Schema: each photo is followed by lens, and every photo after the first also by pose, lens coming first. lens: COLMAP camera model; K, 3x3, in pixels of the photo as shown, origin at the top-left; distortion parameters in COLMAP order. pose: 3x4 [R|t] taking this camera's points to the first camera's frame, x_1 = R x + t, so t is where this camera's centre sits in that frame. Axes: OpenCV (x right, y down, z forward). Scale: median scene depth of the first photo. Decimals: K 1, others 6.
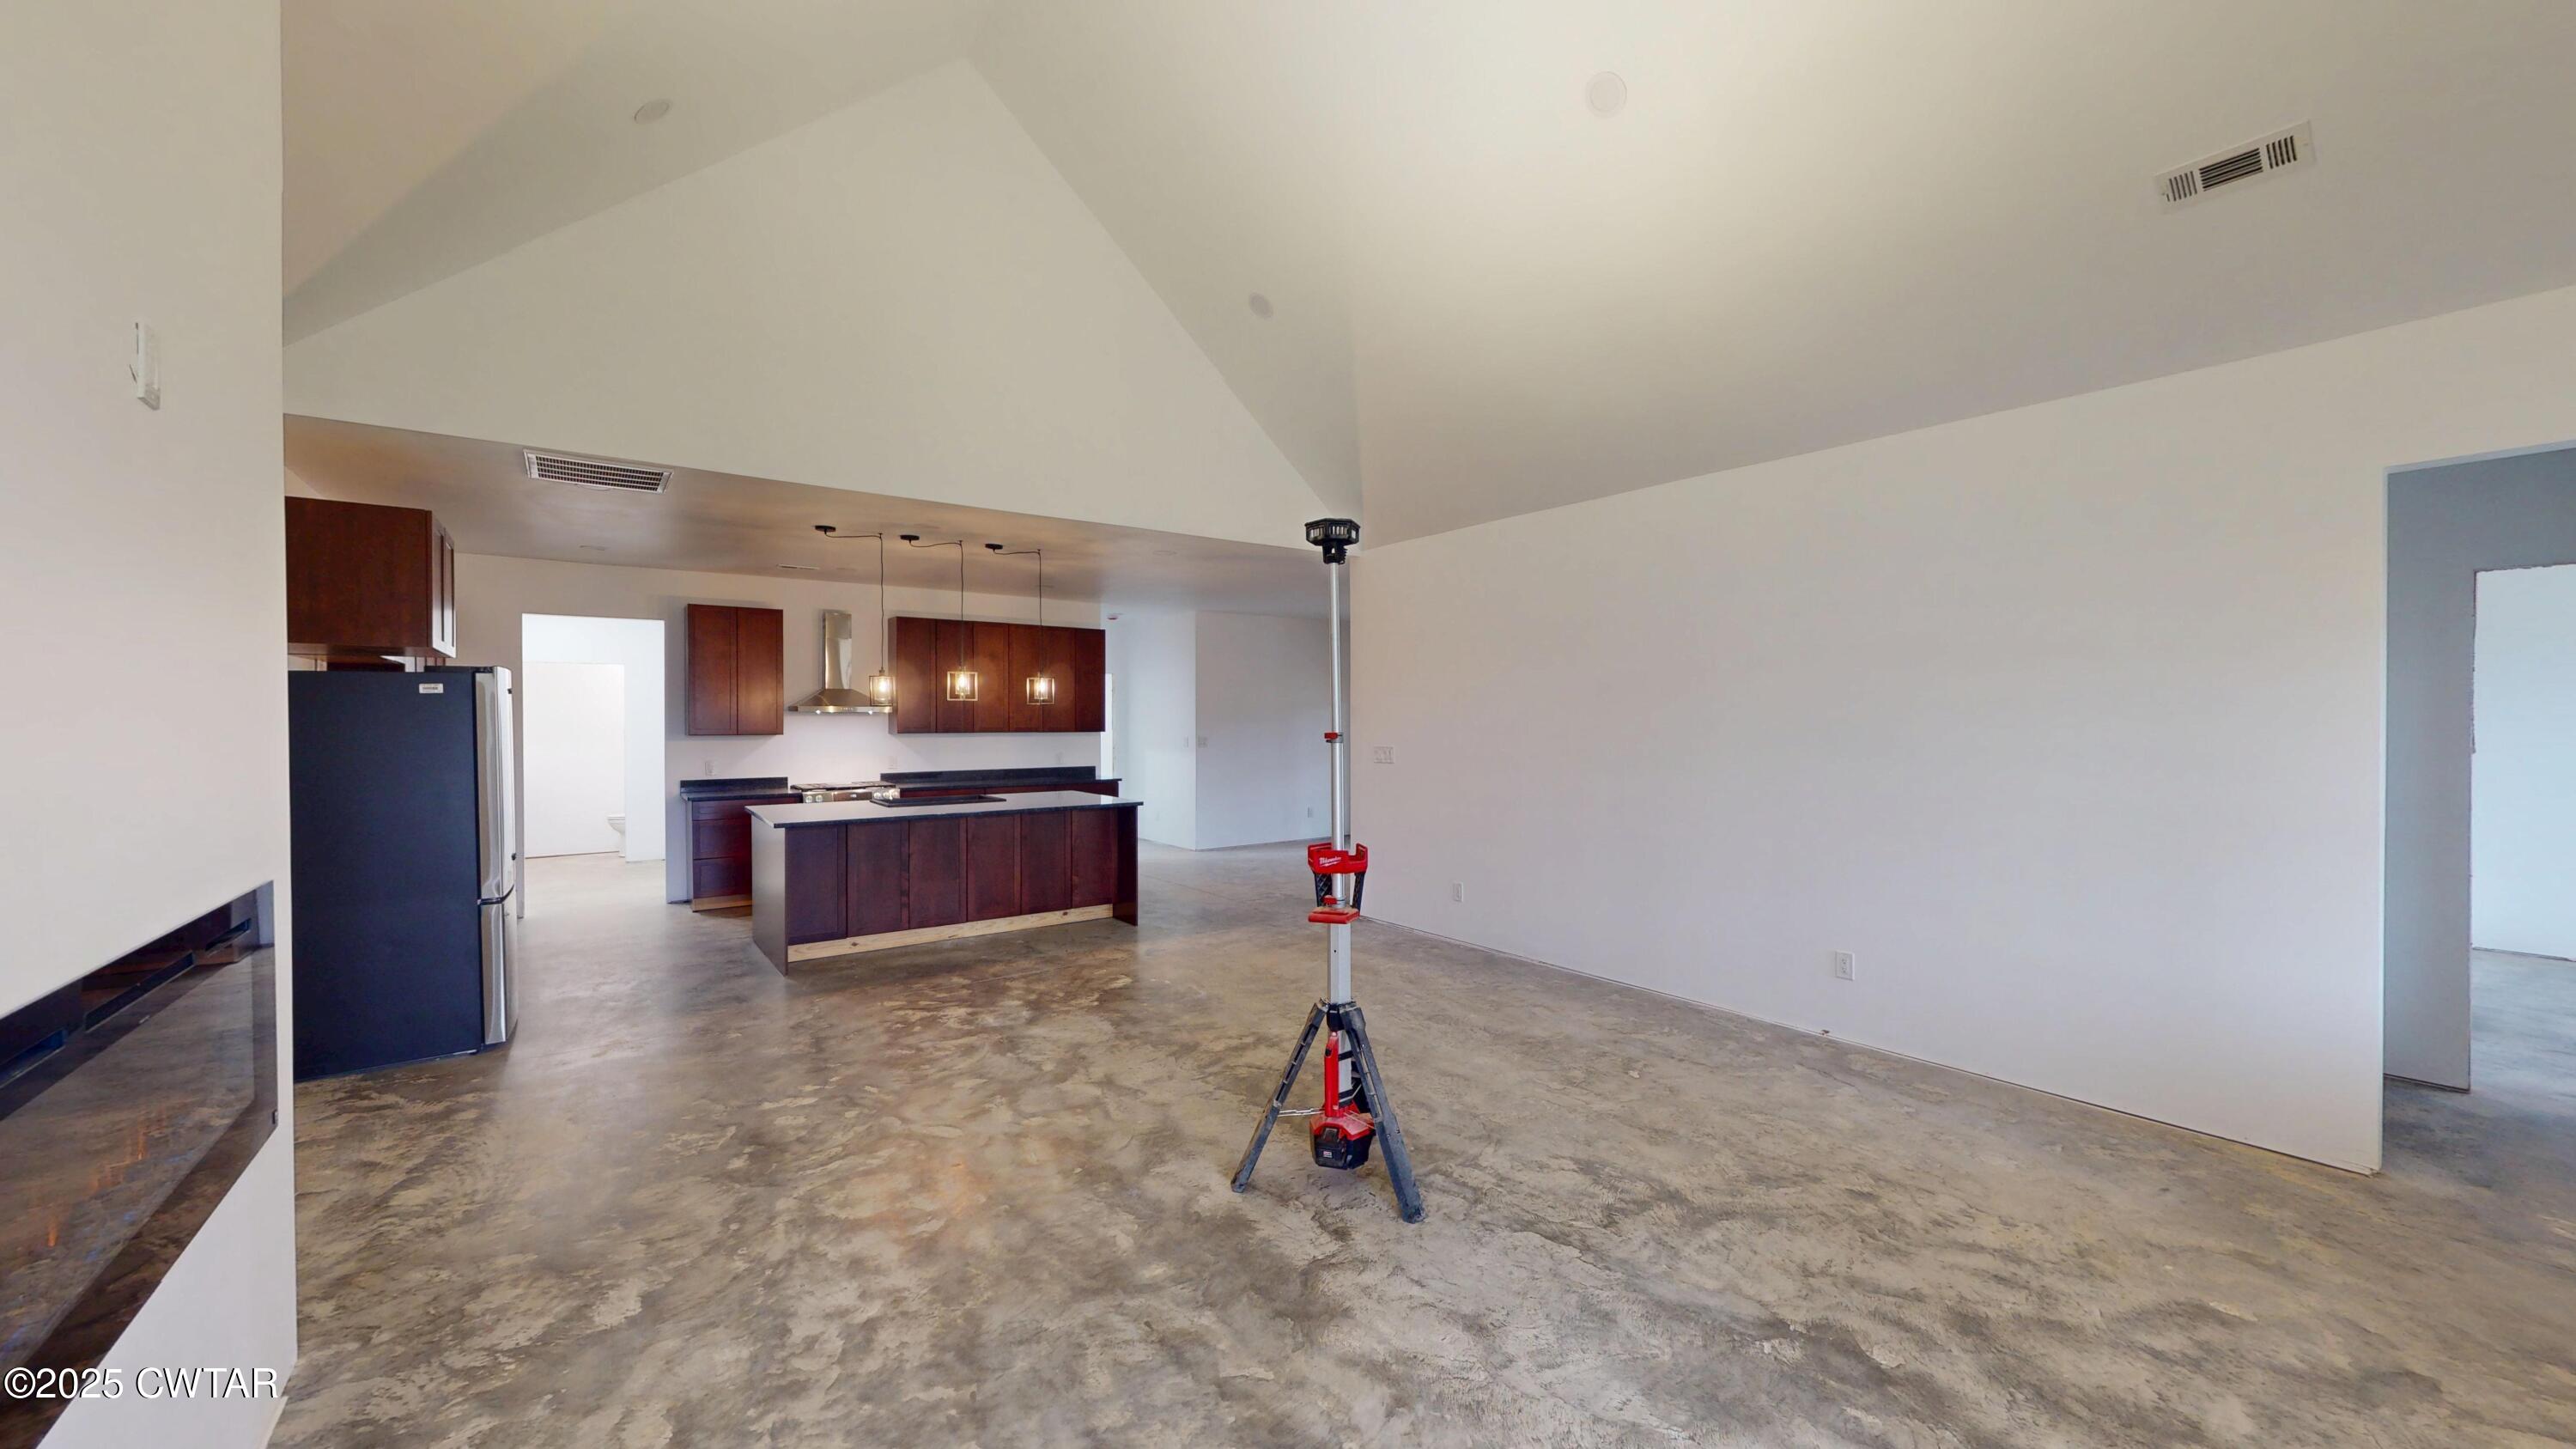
lens RADIAL K [[1003.6, 0, 1296.7], [0, 1003.6, 727.0], [0, 0, 1]] dist [0.015432, 0.000044]
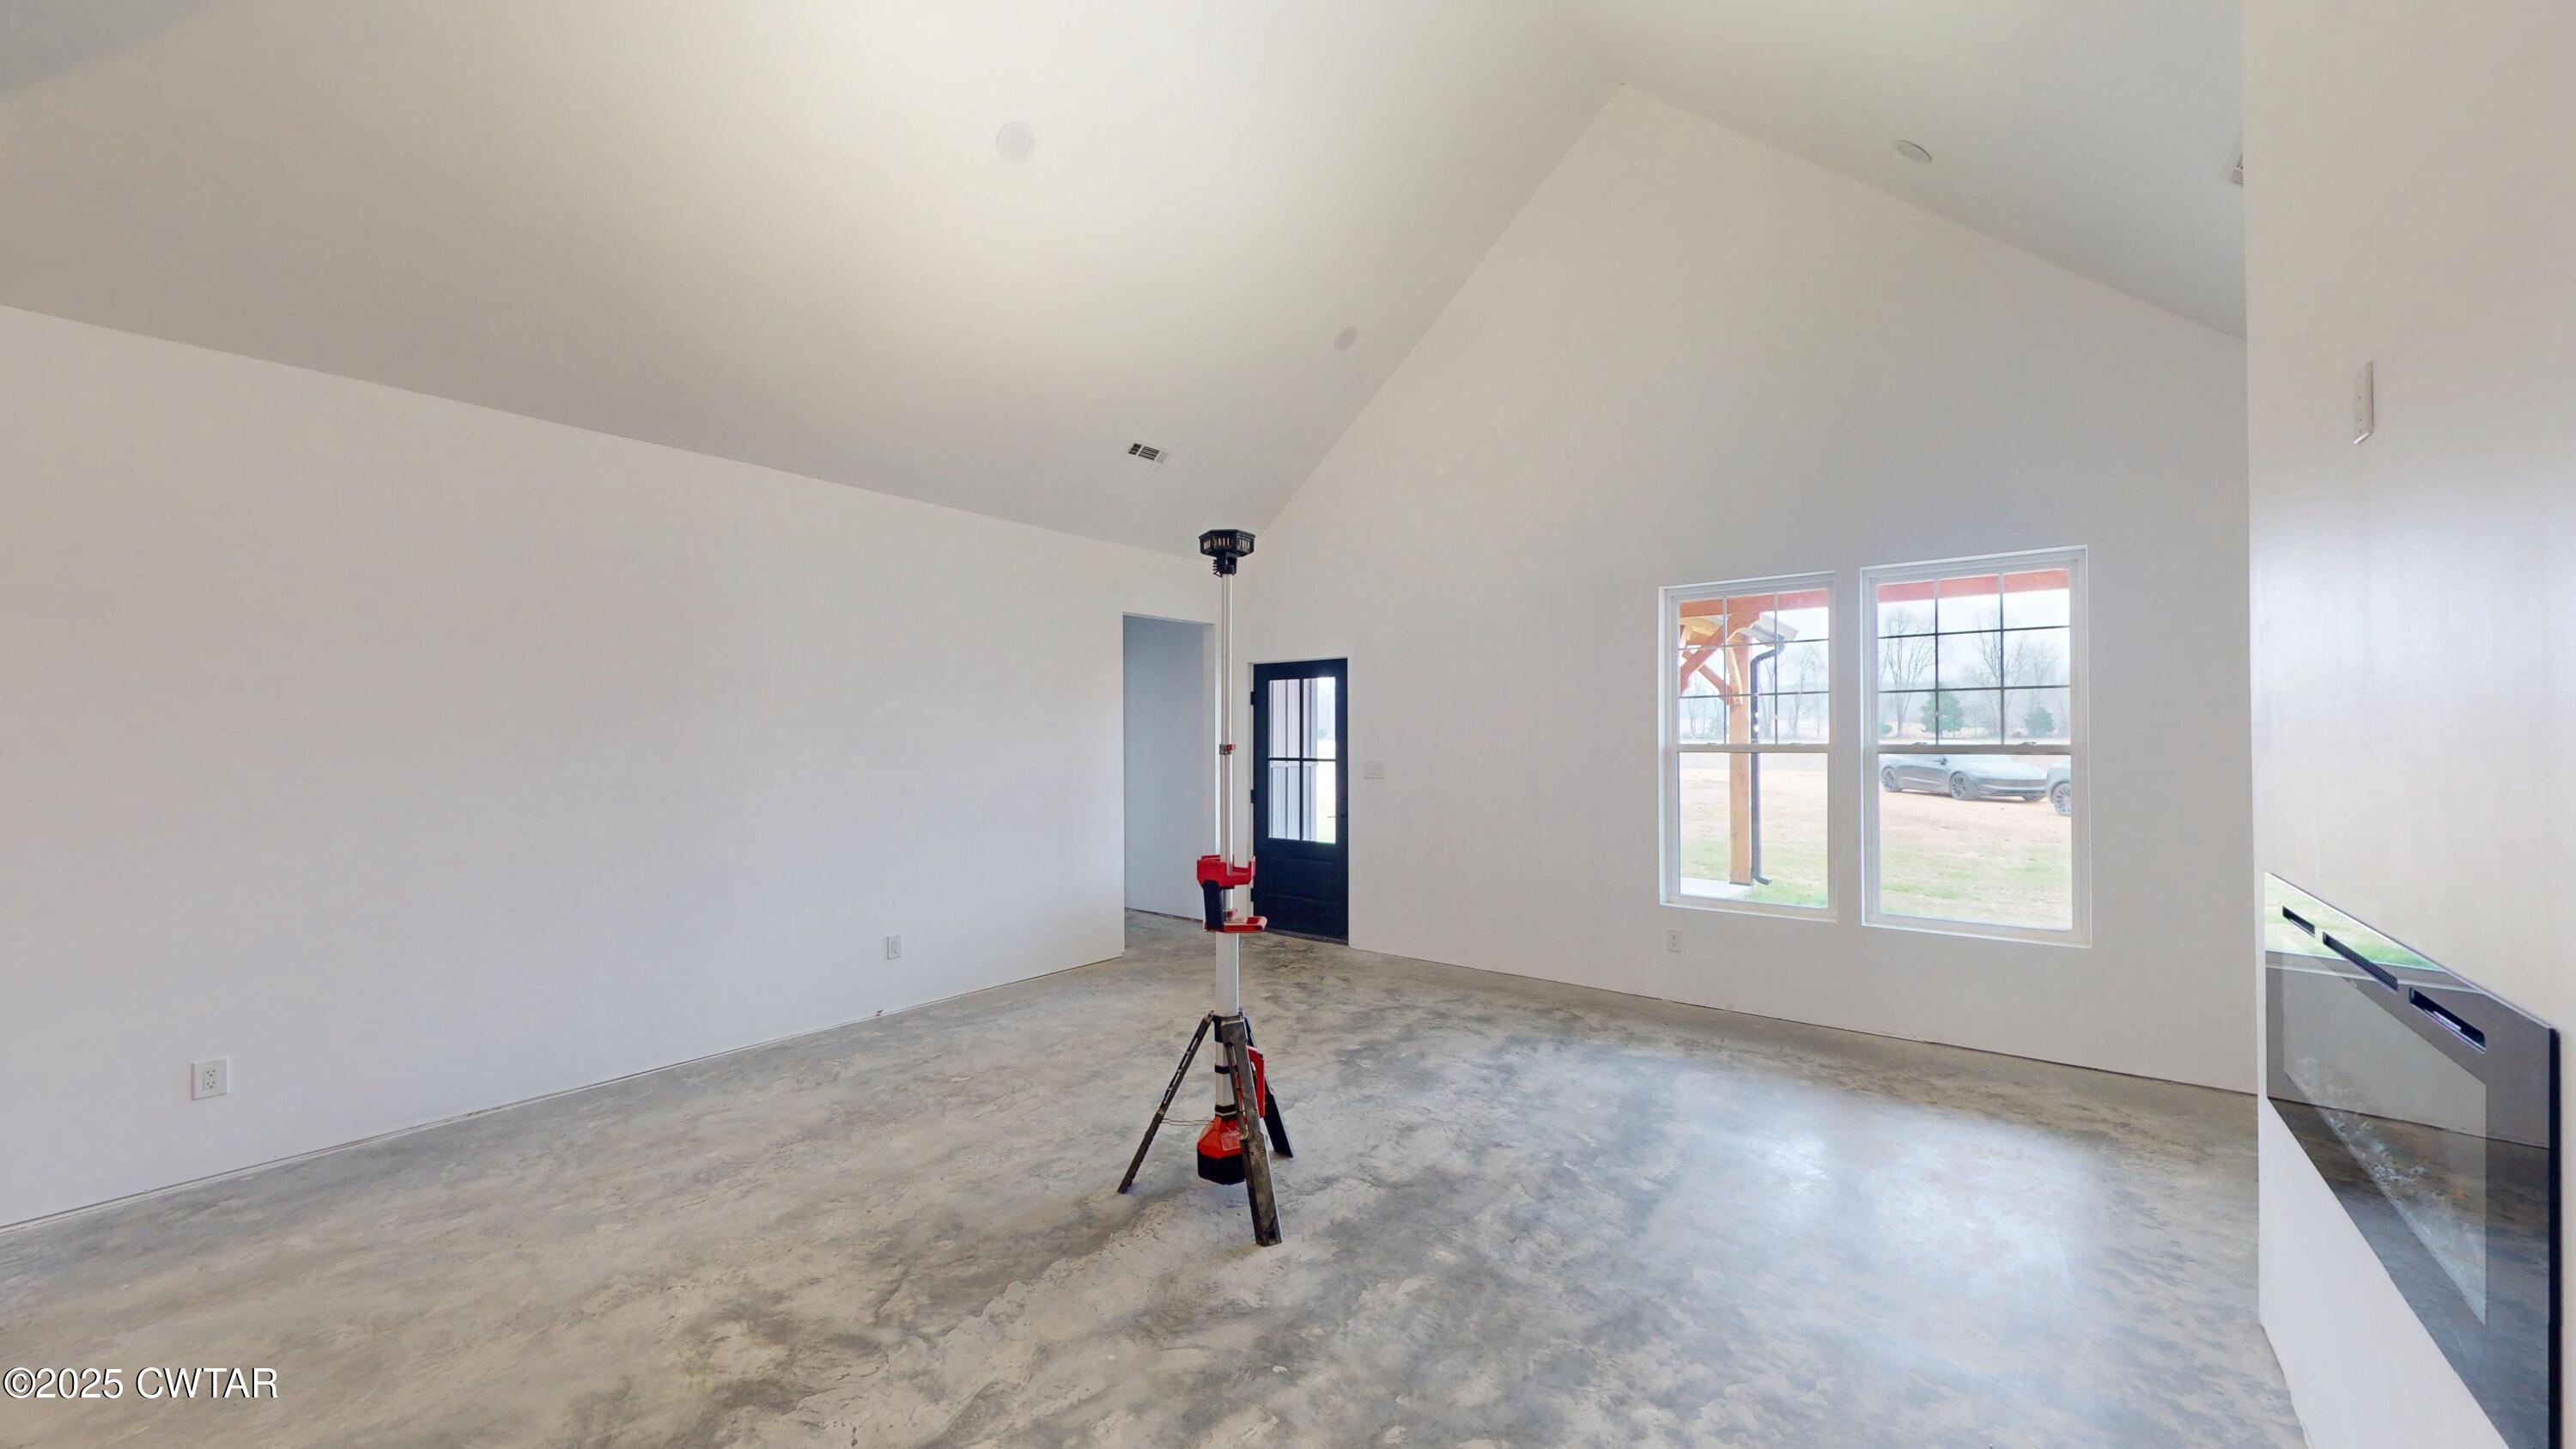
lens RADIAL K [[1003.6, 0, 1294.3], [0, 1003.6, 730.4], [0, 0, 1]] dist [0.015432, 0.000044]
pose [[-0.325823, 0.008604, 0.945392, -1.148027], [0.004562, 0.999961, -0.007528, 0.003612], [-0.945420, 0.001860, -0.325850, 1.576741]]
